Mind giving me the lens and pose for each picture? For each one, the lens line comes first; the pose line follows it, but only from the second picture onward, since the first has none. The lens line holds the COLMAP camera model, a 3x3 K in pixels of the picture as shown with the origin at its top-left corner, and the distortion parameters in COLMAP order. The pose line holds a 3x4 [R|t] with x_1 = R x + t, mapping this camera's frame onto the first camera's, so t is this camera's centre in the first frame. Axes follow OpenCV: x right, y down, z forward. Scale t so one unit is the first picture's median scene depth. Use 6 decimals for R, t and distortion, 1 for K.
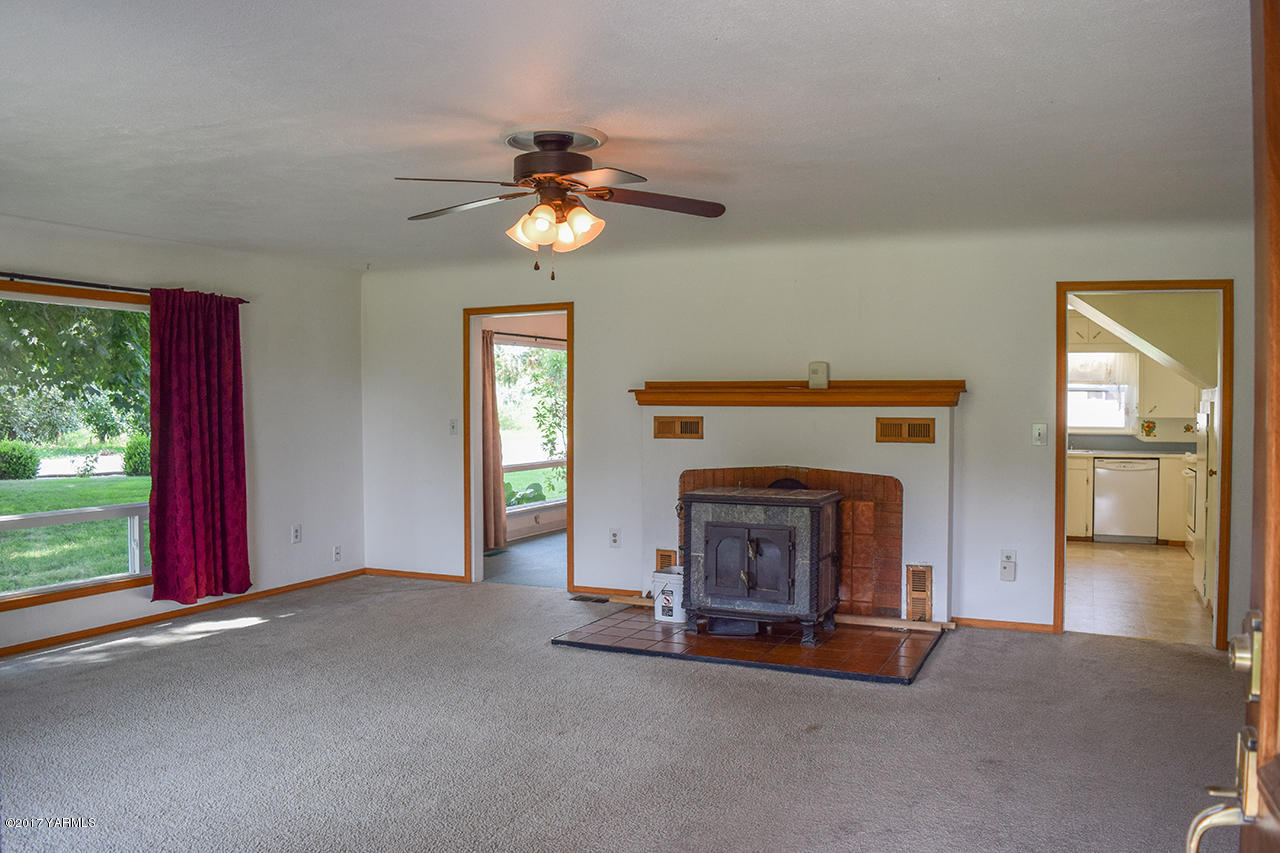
lens RADIAL K [[1022.7, 0, 637.4], [0, 1022.7, 427.6], [0, 0, 1]] dist [-0.094034, -0.000750]
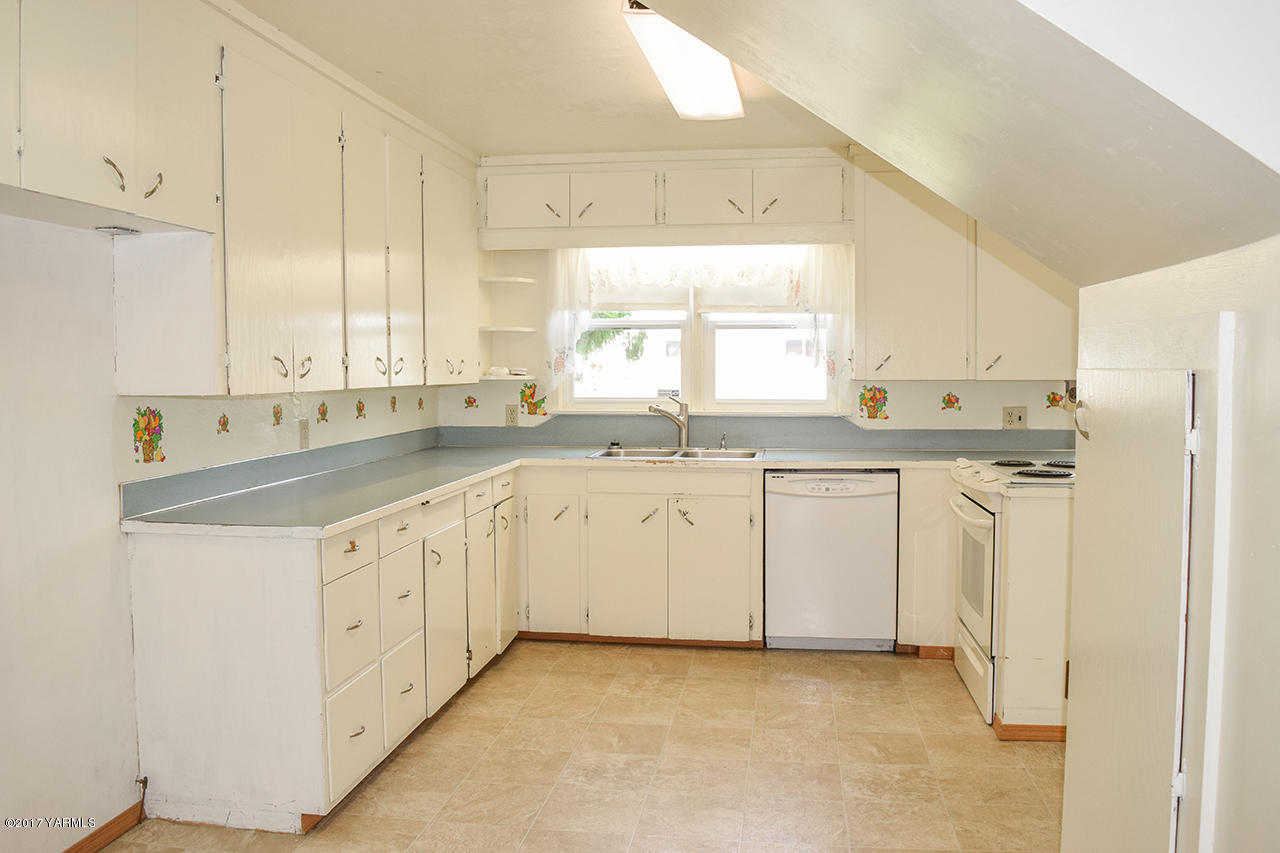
lens RADIAL K [[1022.7, 0, 640.3], [0, 1022.7, 418.2], [0, 0, 1]] dist [-0.094034, -0.000750]
pose [[0.962466, -0.020953, 0.270593, 0.270842], [0.012065, 0.999333, 0.034471, -0.010301], [-0.271135, -0.029913, 0.962076, 0.558542]]
